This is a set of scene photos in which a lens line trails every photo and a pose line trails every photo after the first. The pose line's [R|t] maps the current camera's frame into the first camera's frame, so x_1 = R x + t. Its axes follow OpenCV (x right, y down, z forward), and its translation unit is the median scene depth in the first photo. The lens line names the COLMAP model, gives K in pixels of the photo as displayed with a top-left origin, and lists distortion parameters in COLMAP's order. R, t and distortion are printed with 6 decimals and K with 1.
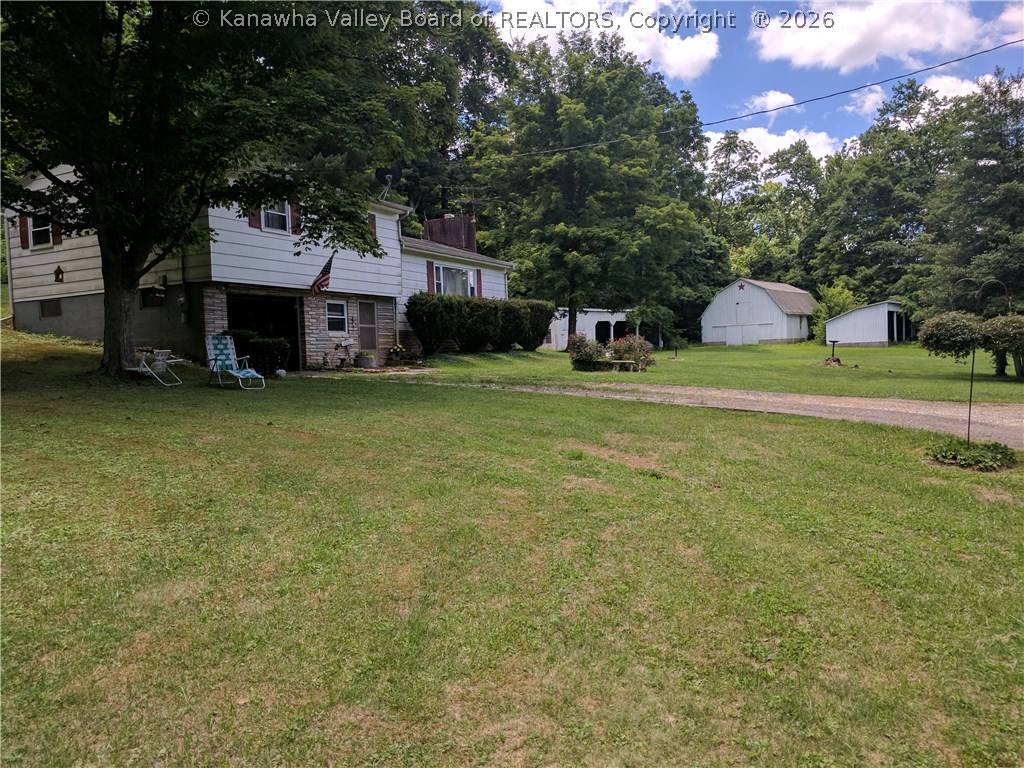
lens RADIAL K [[793.4, 0, 512.0], [0, 793.4, 384.0], [0, 0, 1]] dist [-0.017505, 0.039558]
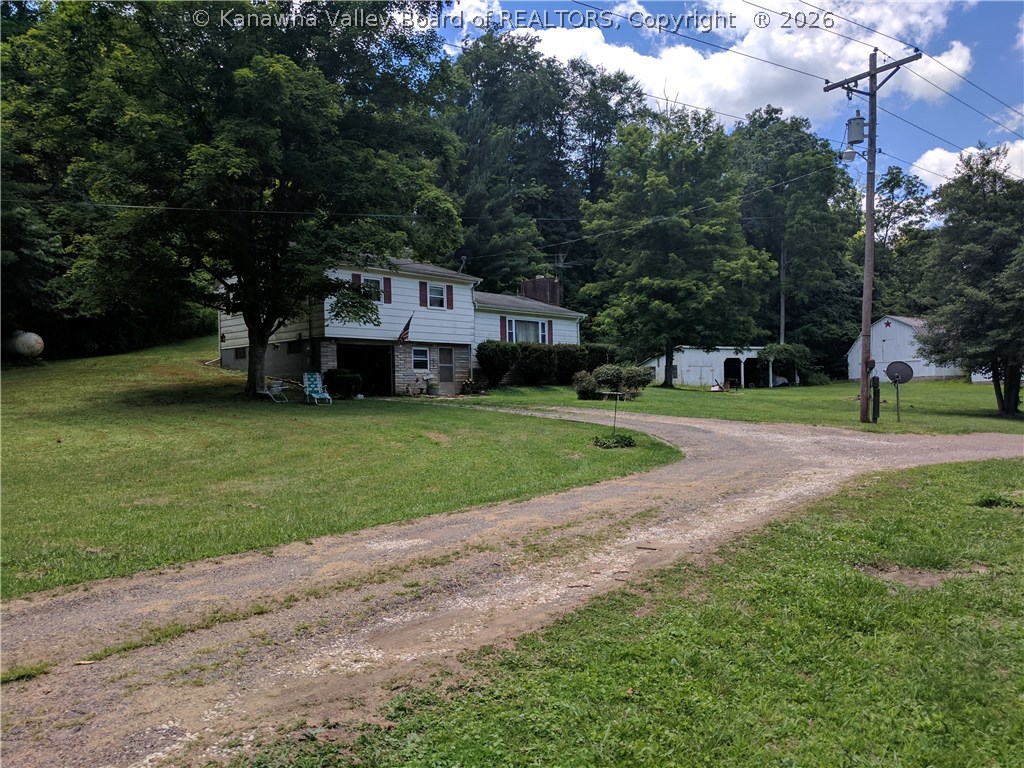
lens RADIAL K [[810.0, 0, 512.0], [0, 810.0, 384.0], [0, 0, 1]] dist [0.004468, 0.046854]
pose [[0.961088, 0.010270, -0.276052, 0.283953], [-0.021967, 0.998985, -0.039315, 0.011177], [0.275368, 0.043849, 0.960338, -0.287716]]
